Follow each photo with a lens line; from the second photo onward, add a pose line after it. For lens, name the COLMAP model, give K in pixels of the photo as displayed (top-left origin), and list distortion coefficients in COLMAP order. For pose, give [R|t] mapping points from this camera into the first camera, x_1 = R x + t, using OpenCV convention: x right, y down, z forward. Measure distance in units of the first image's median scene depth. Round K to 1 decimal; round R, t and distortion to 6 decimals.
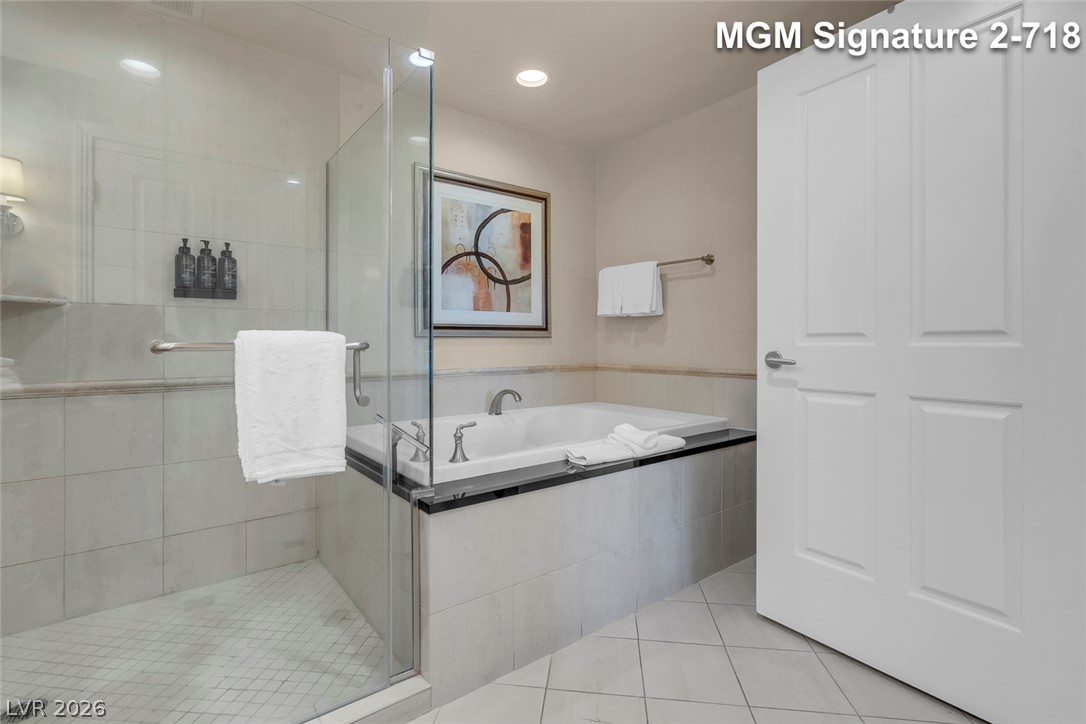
lens RADIAL K [[503.5, 0, 536.1], [0, 503.5, 339.8], [0, 0, 1]] dist [-0.005180, 0.002975]
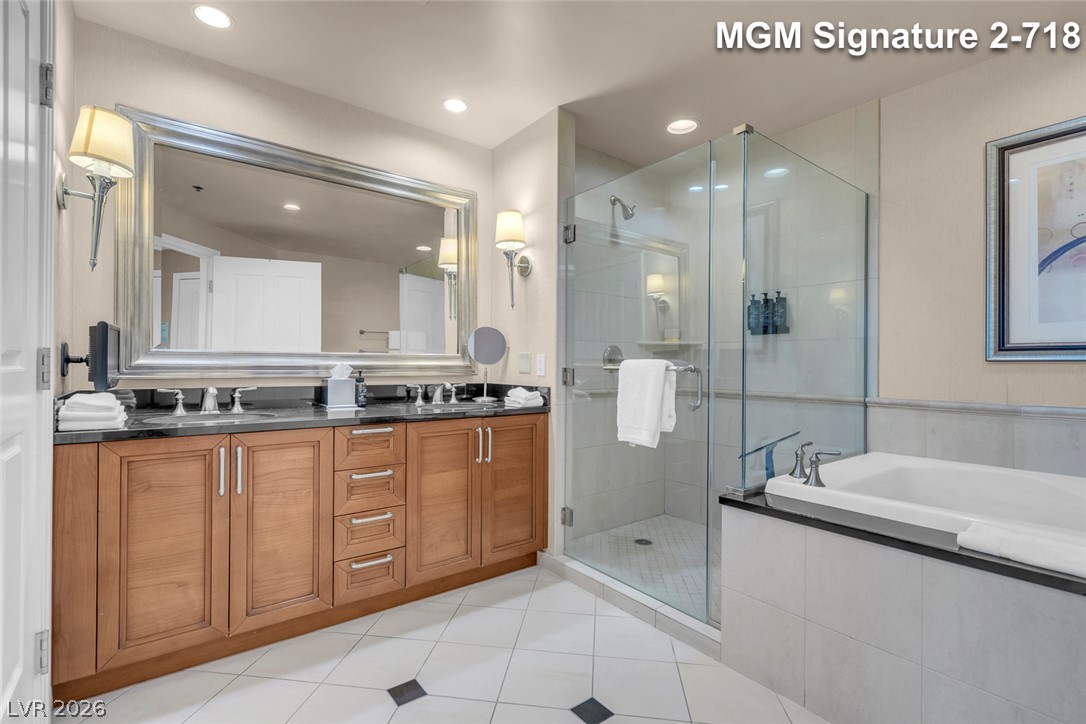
lens RADIAL K [[503.5, 0, 541.0], [0, 503.5, 363.4], [0, 0, 1]] dist [-0.005180, 0.002975]
pose [[0.002467, -0.000744, -0.999997, 0.693056], [0.000432, 1.000000, -0.000743, -0.002410], [0.999997, -0.000430, 0.002467, 0.368333]]
